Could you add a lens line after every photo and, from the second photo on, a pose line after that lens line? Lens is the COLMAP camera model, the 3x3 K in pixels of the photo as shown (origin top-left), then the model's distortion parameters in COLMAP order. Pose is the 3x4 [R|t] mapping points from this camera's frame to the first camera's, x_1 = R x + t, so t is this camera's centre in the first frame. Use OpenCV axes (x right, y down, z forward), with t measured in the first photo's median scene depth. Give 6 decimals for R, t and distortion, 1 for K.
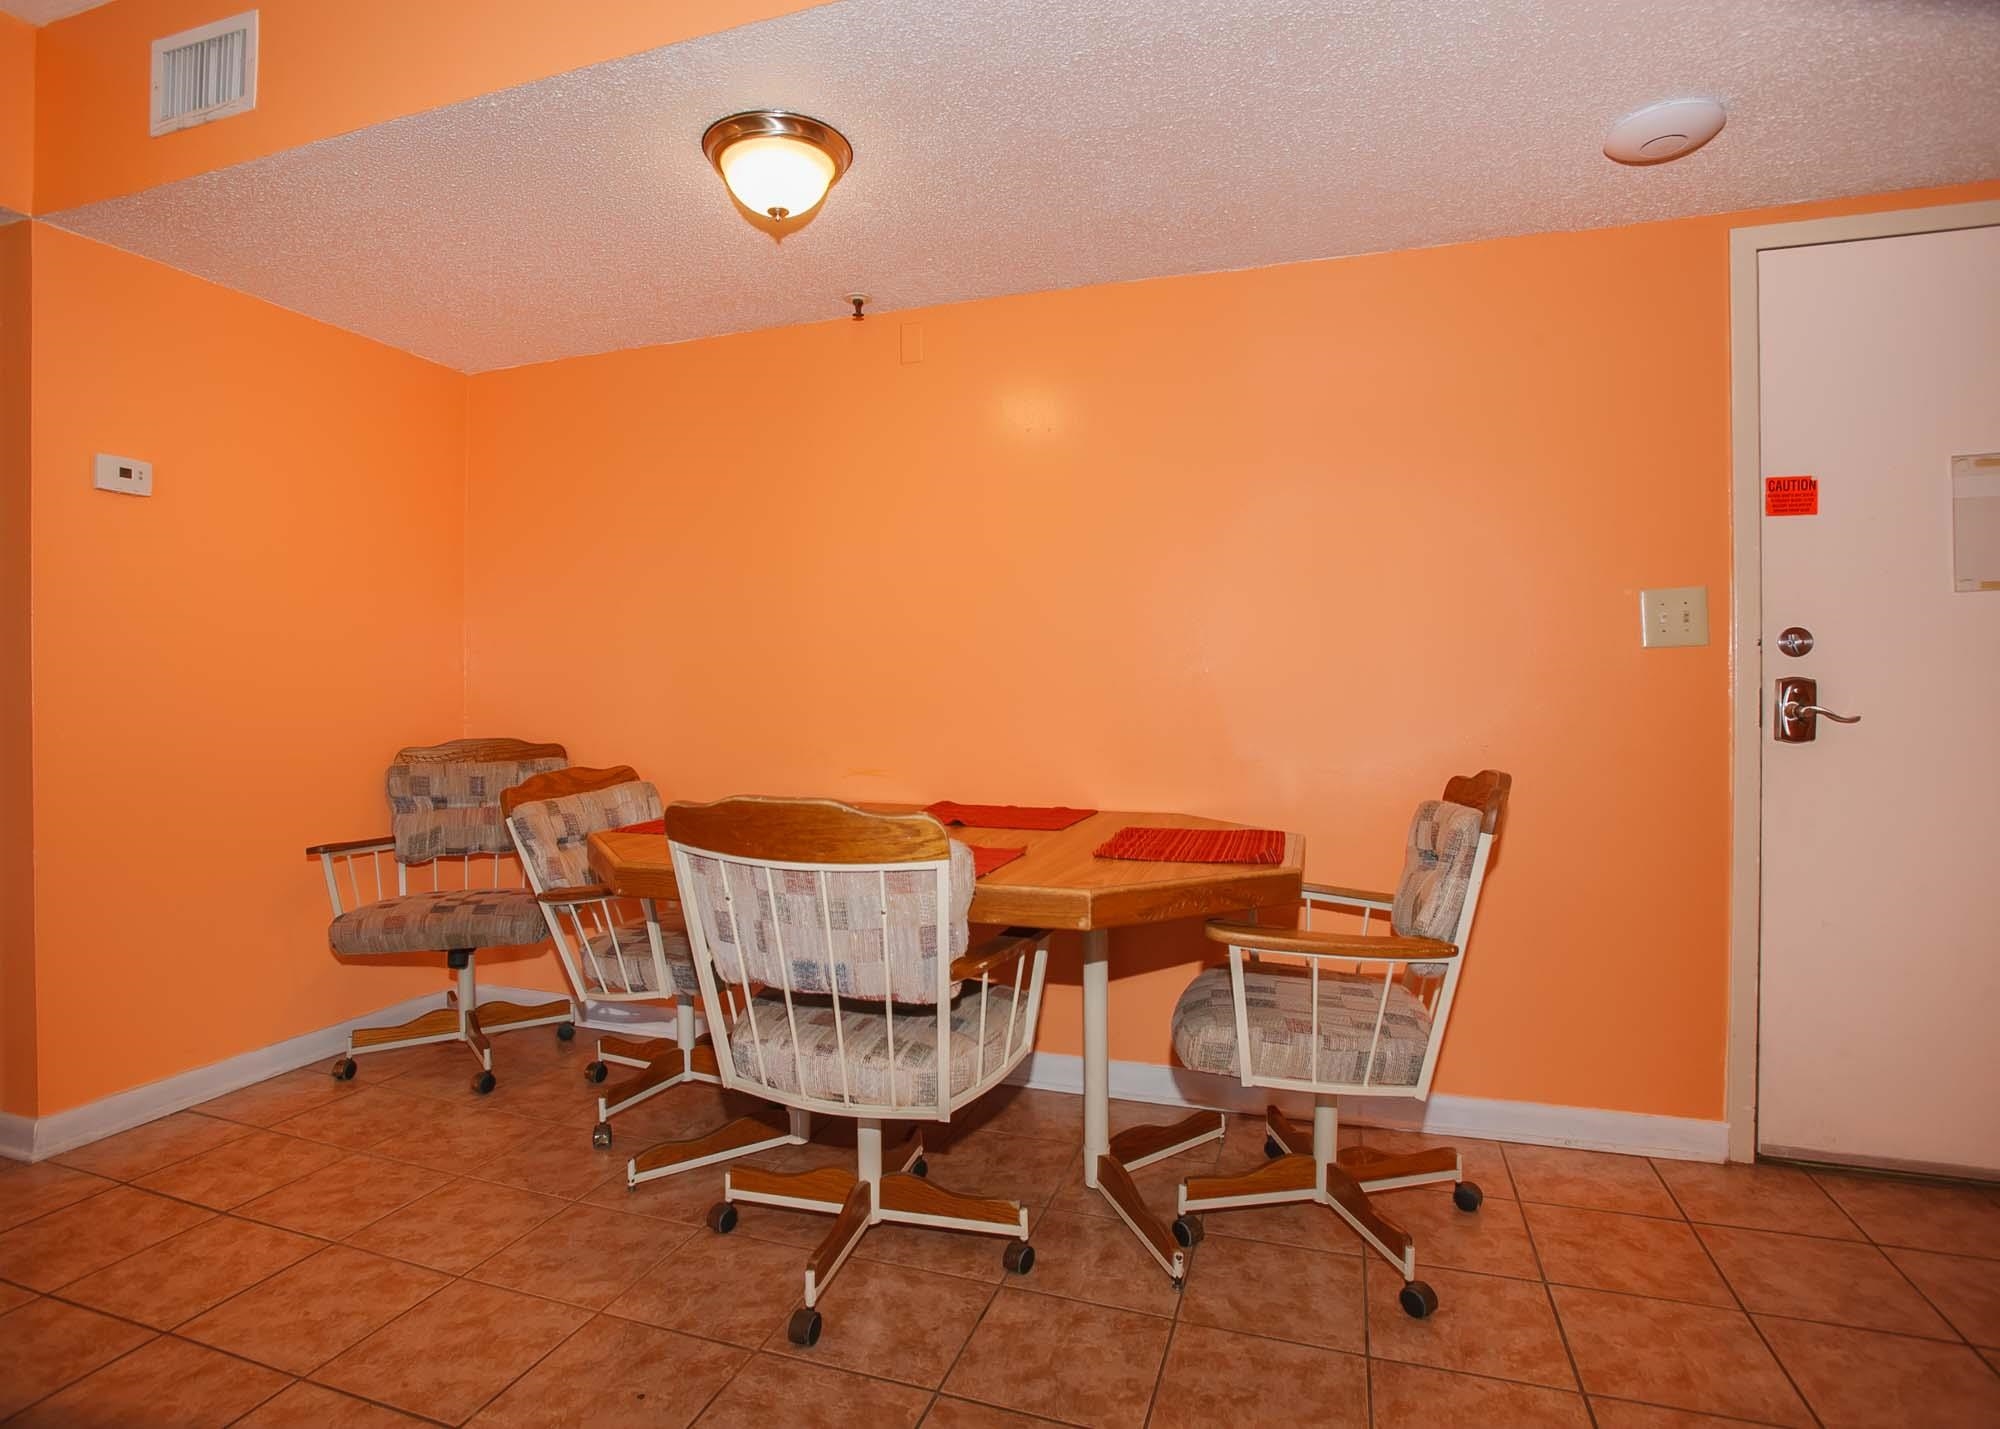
lens RADIAL K [[1088.6, 0, 956.6], [0, 1088.6, 704.2], [0, 0, 1]] dist [-0.068324, 0.026157]
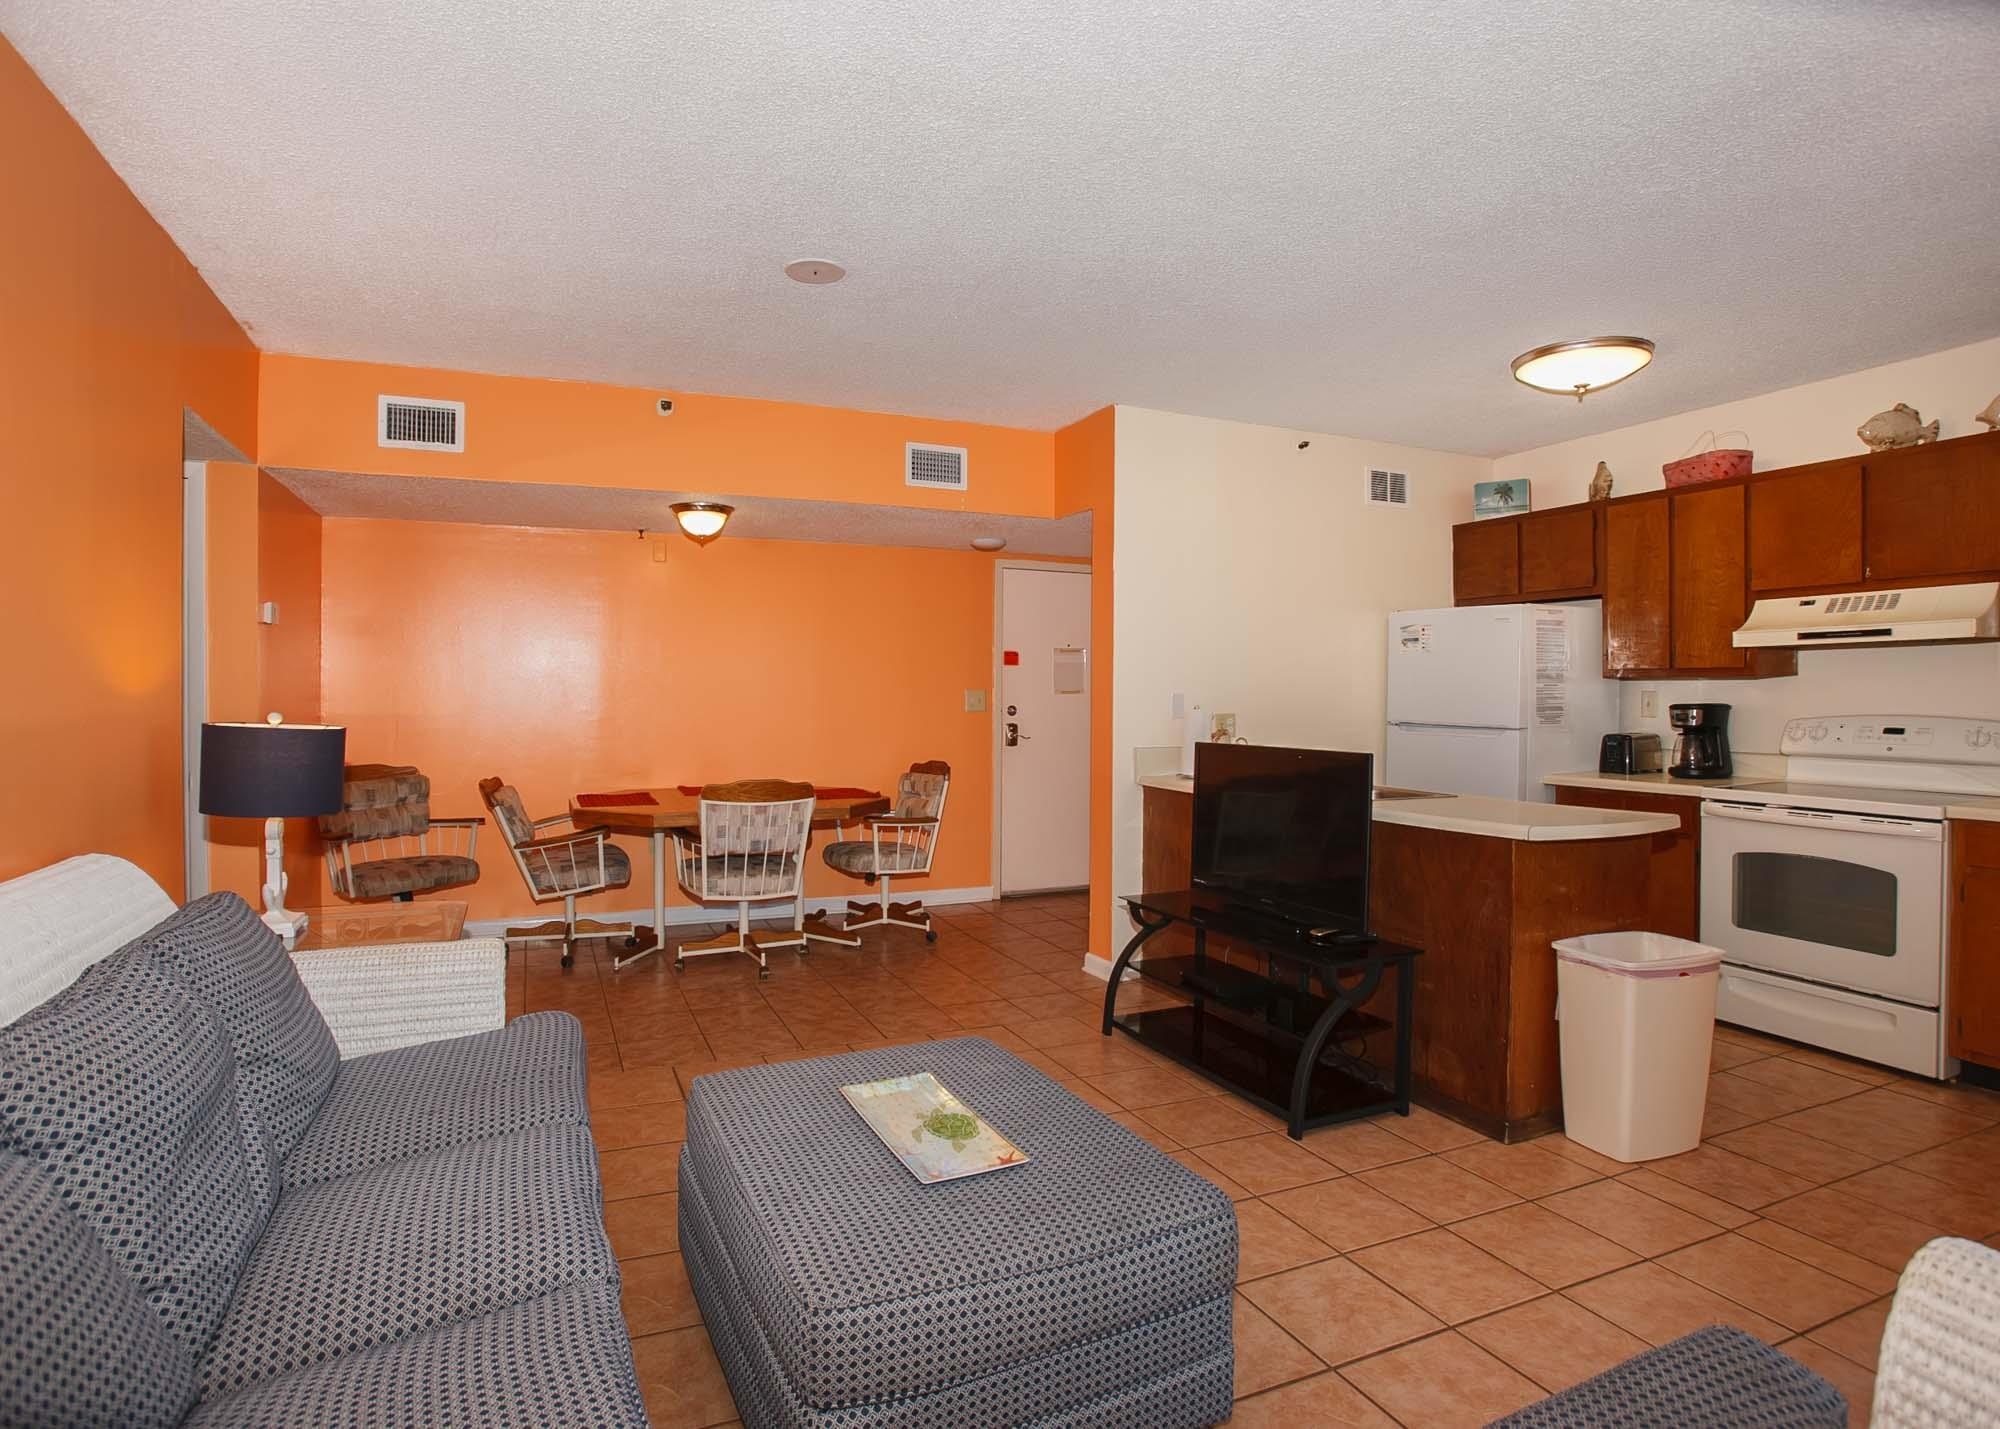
lens RADIAL K [[1055.1, 0, 1004.8], [0, 1055.1, 746.8], [0, 0, 1]] dist [-0.067216, 0.022282]
pose [[0.722225, -0.029241, 0.691039, -1.228123], [-0.001926, 0.999017, 0.044286, -0.092804], [-0.691655, -0.033315, 0.721459, -1.076430]]
